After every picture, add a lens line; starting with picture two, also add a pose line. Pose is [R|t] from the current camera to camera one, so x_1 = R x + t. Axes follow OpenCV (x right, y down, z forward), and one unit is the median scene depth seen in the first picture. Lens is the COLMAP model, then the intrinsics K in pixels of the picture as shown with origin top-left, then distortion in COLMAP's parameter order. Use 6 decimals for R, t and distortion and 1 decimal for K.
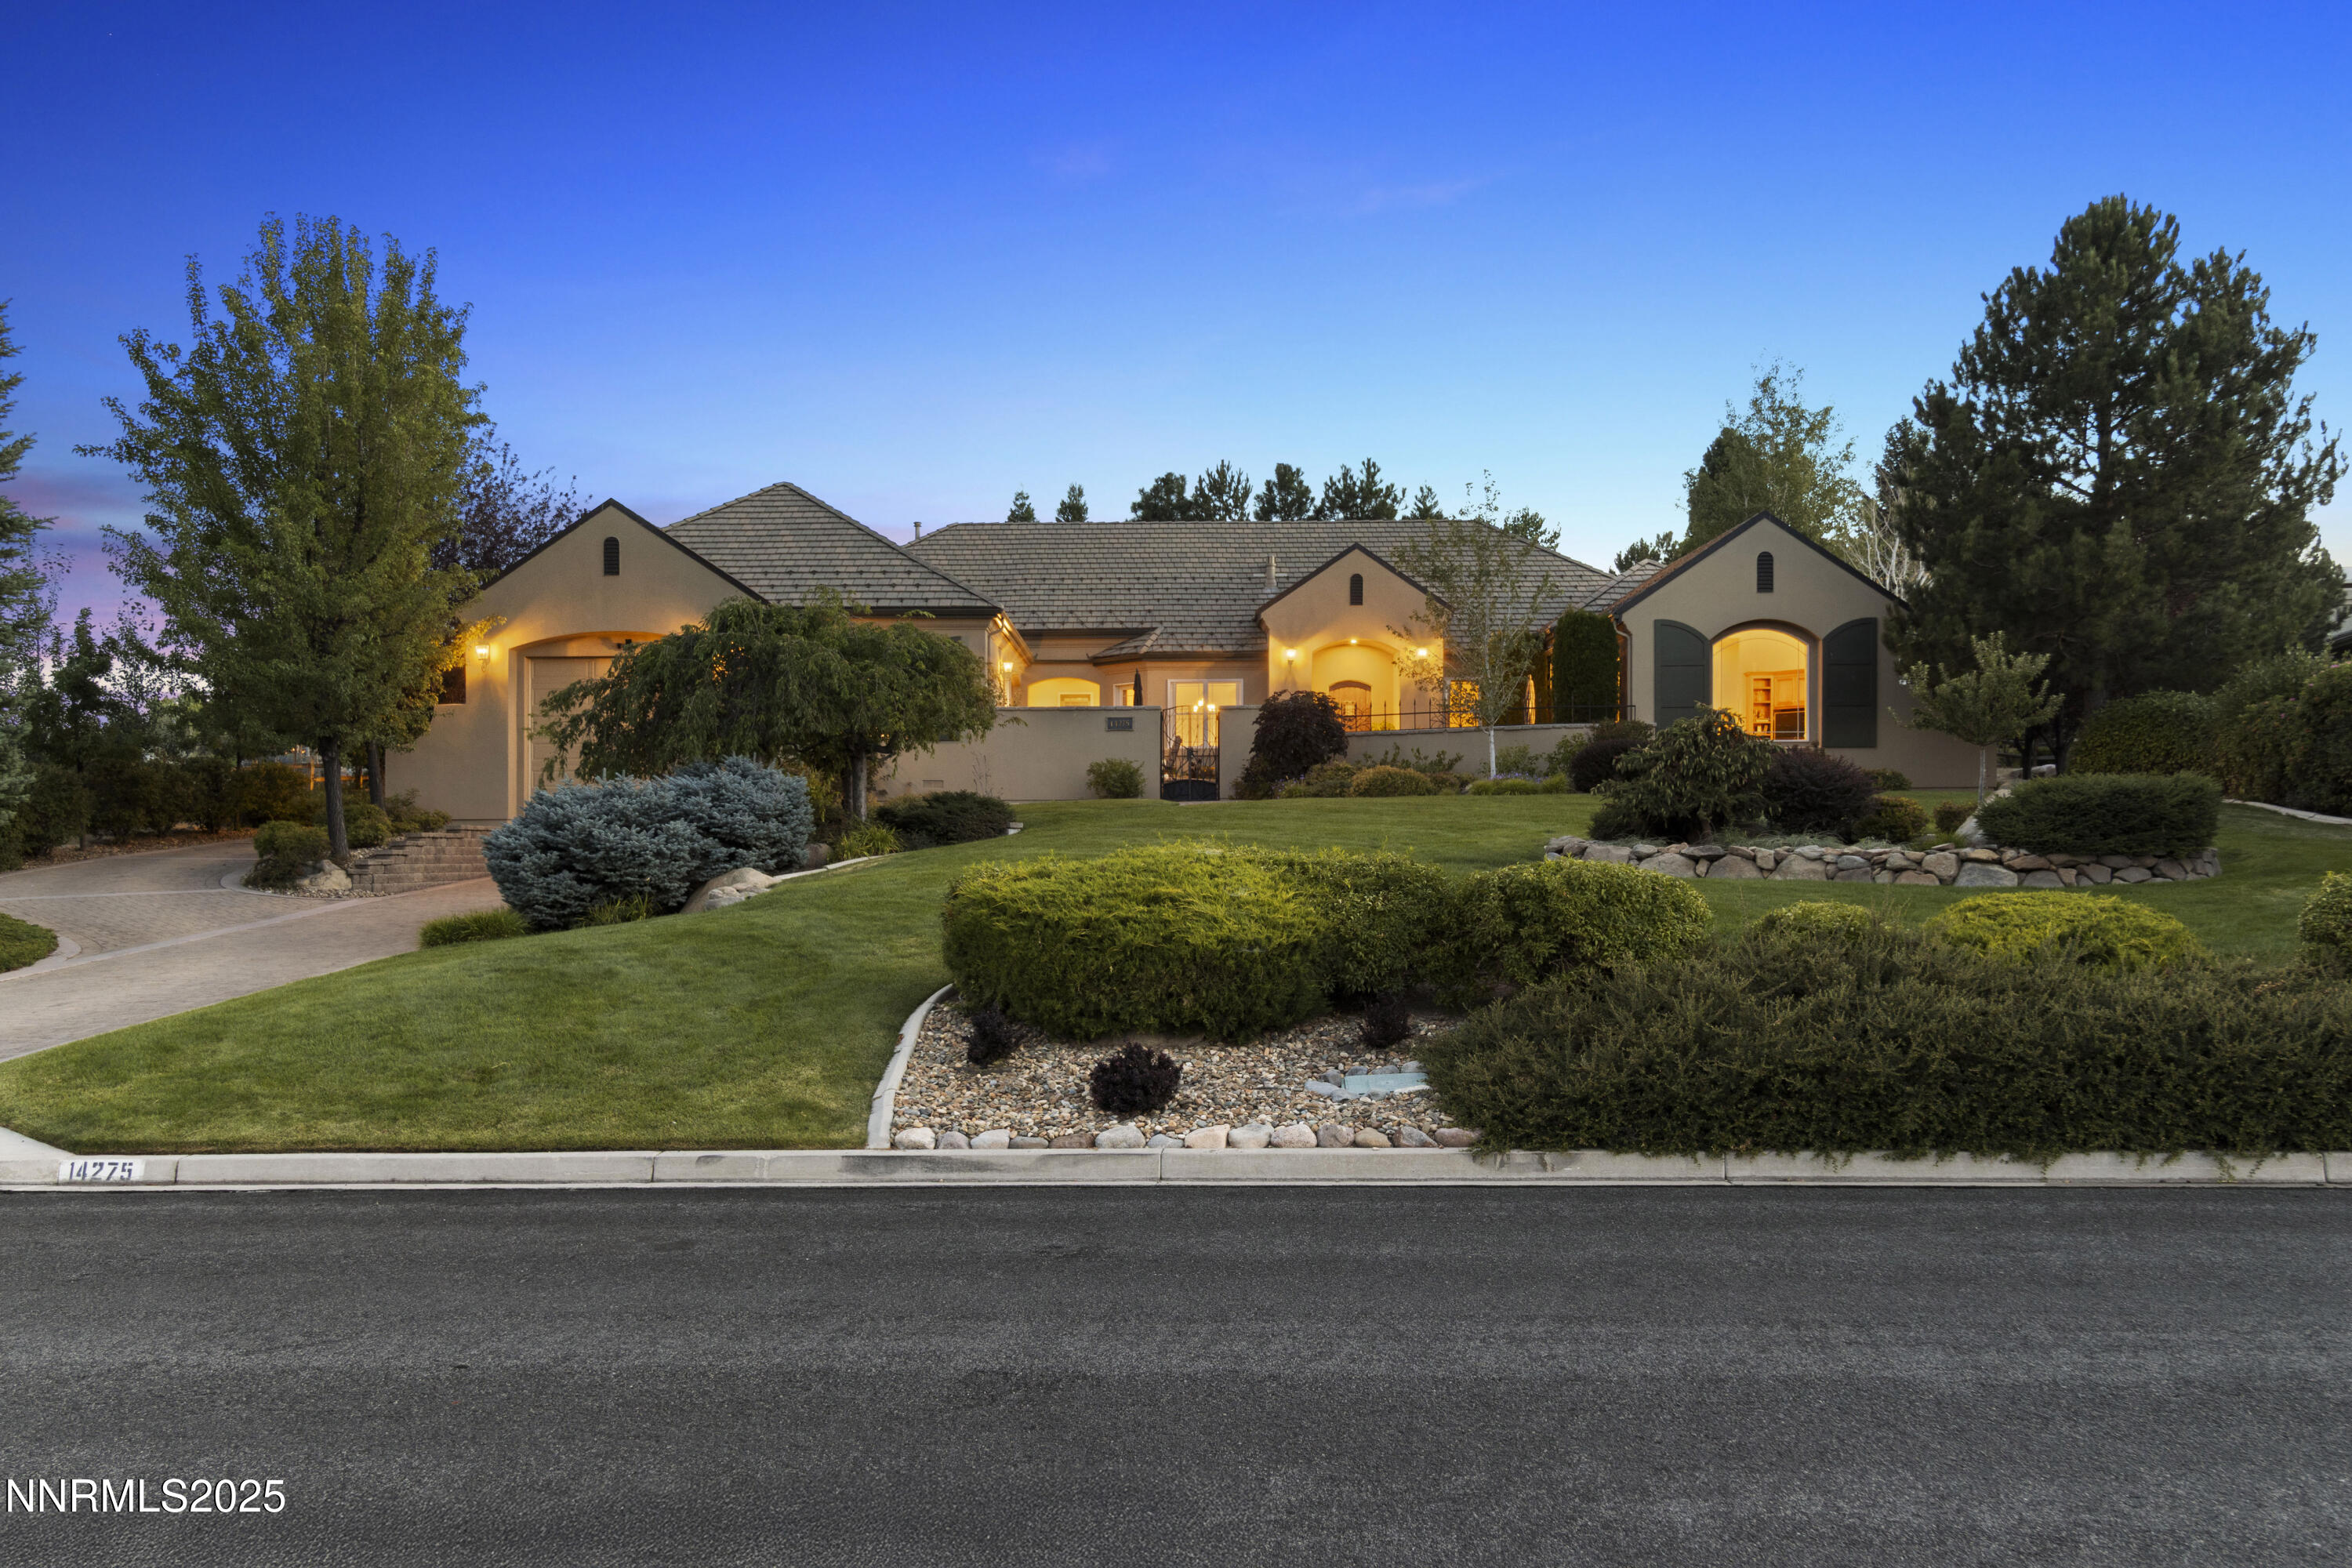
lens RADIAL K [[1980.1, 0, 1174.6], [0, 1980.1, 790.9], [0, 0, 1]] dist [-0.009763, -0.003099]
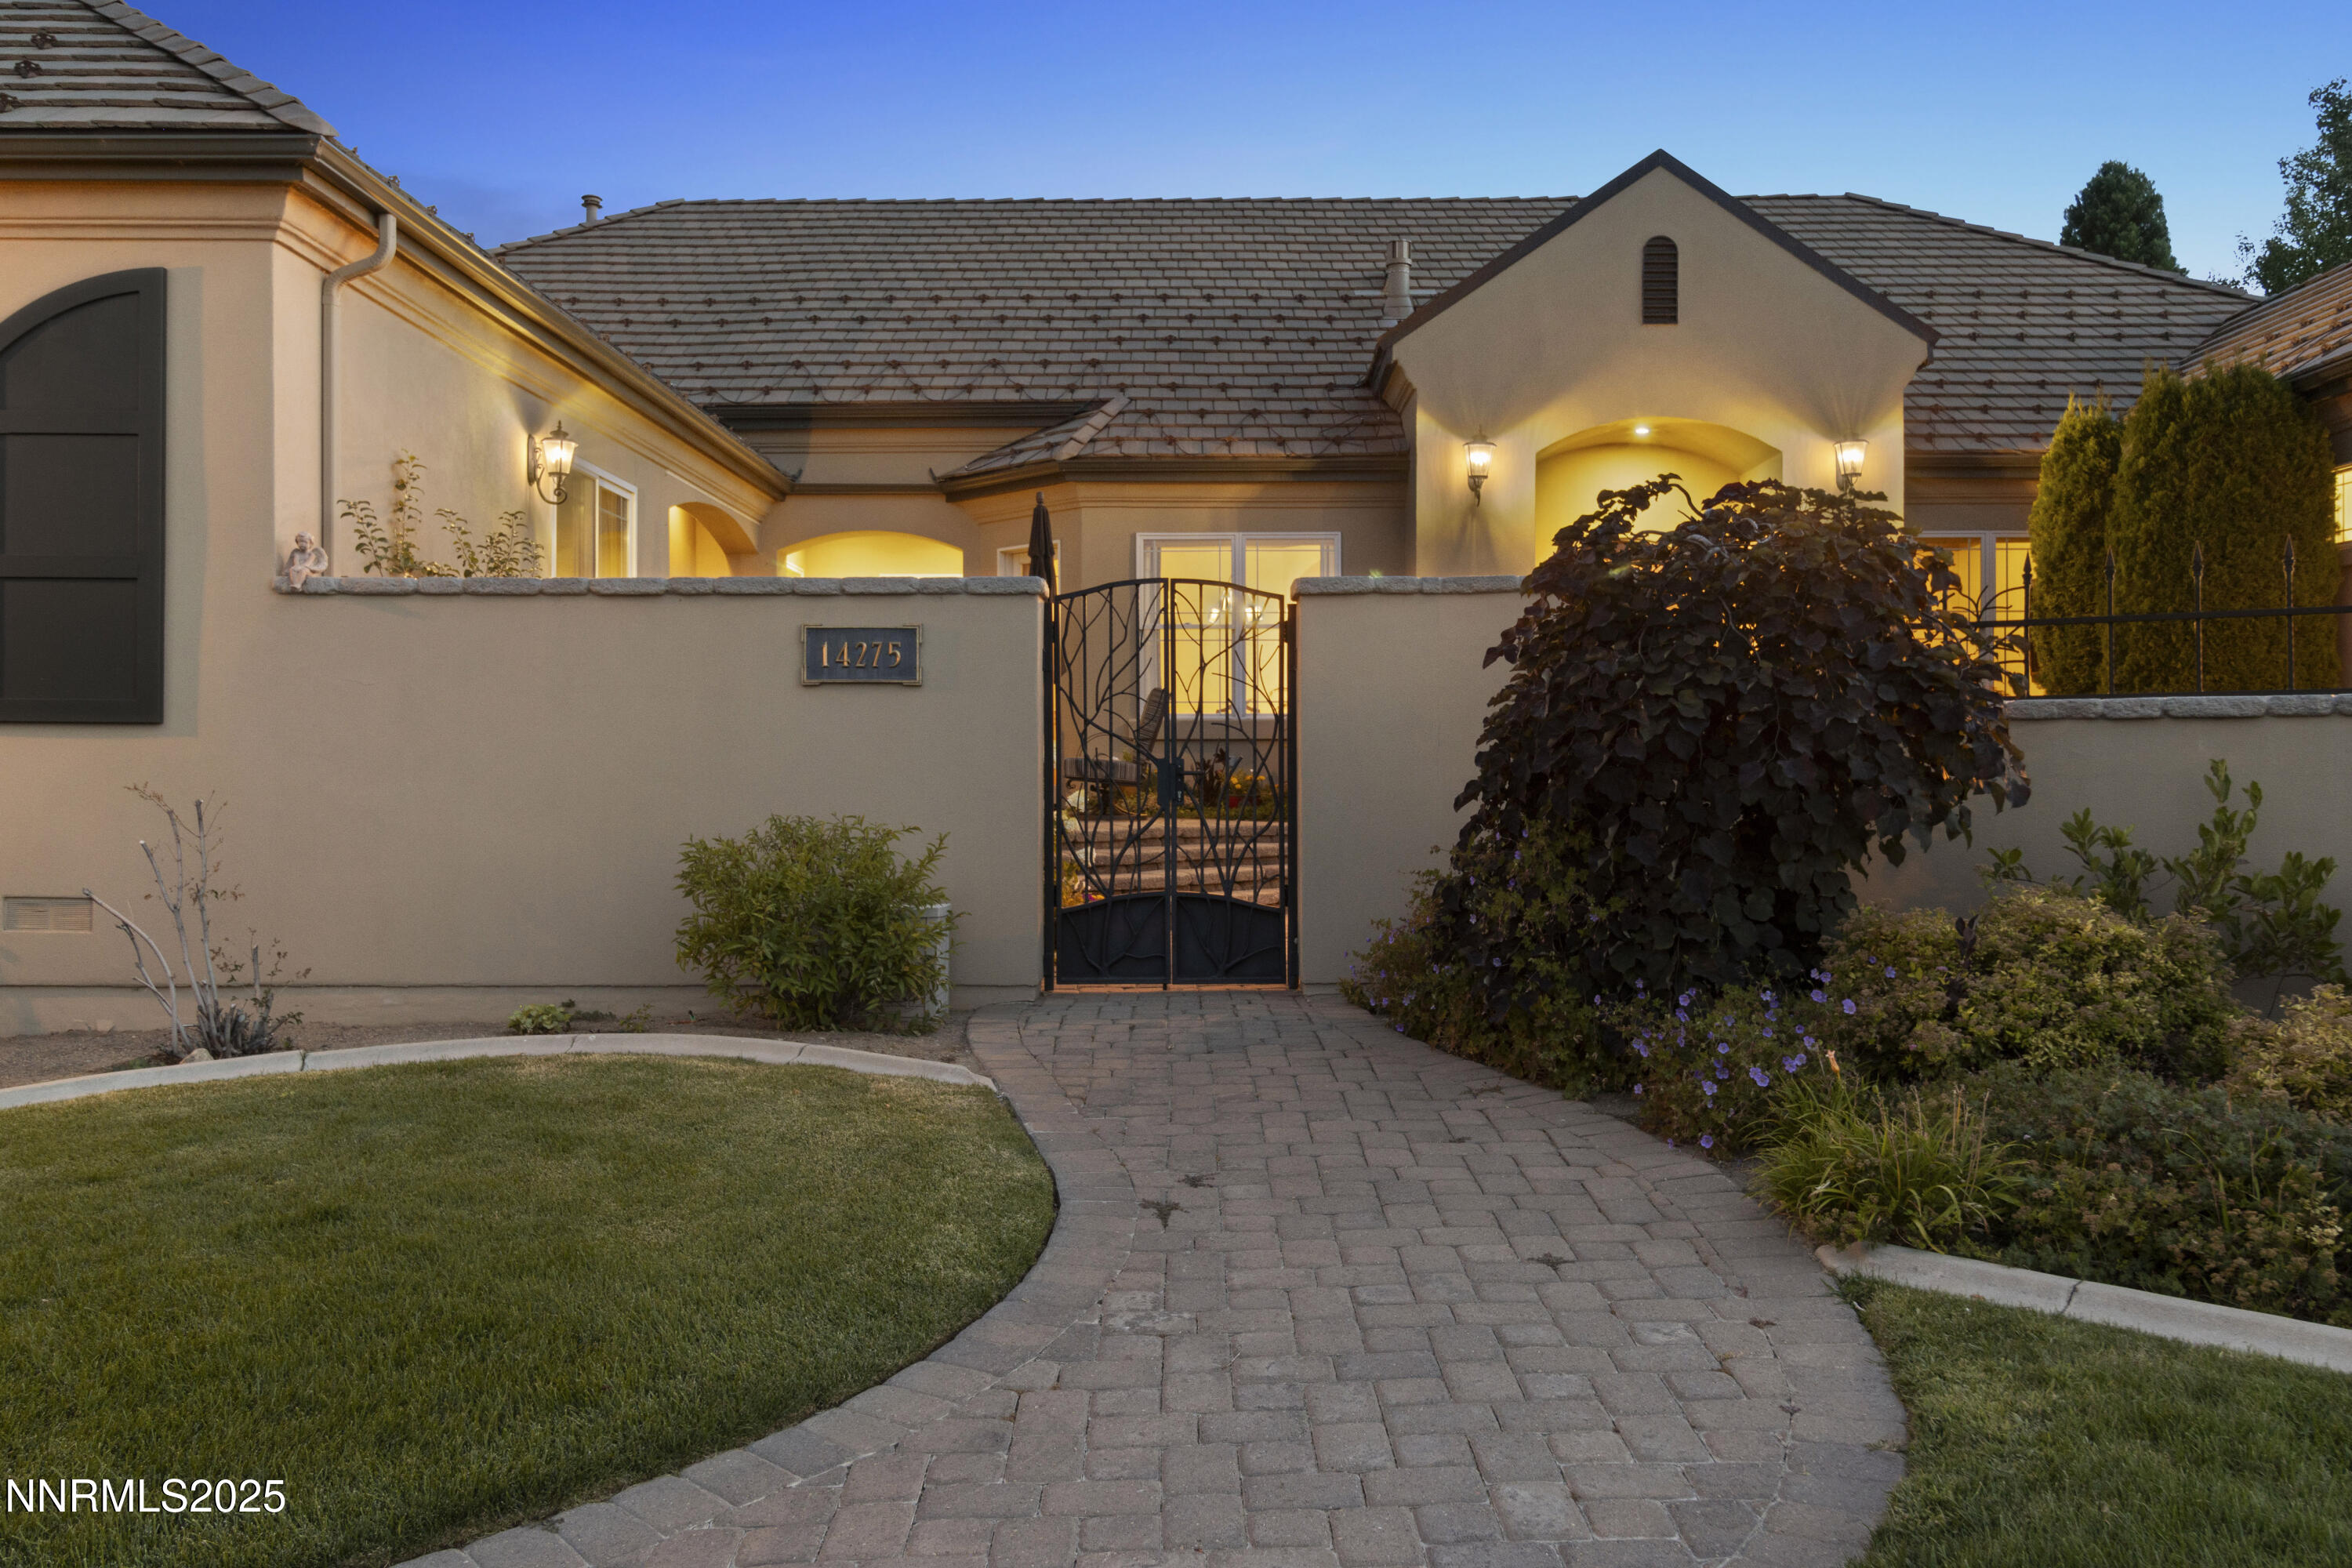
lens RADIAL K [[1980.1, 0, 1177.6], [0, 1980.1, 776.8], [0, 0, 1]] dist [-0.009763, -0.003099]
pose [[0.999880, 0.007064, -0.013804, 0.010143], [-0.006643, 0.999519, 0.030300, -0.022478], [0.014011, -0.030204, 0.999446, 0.640532]]
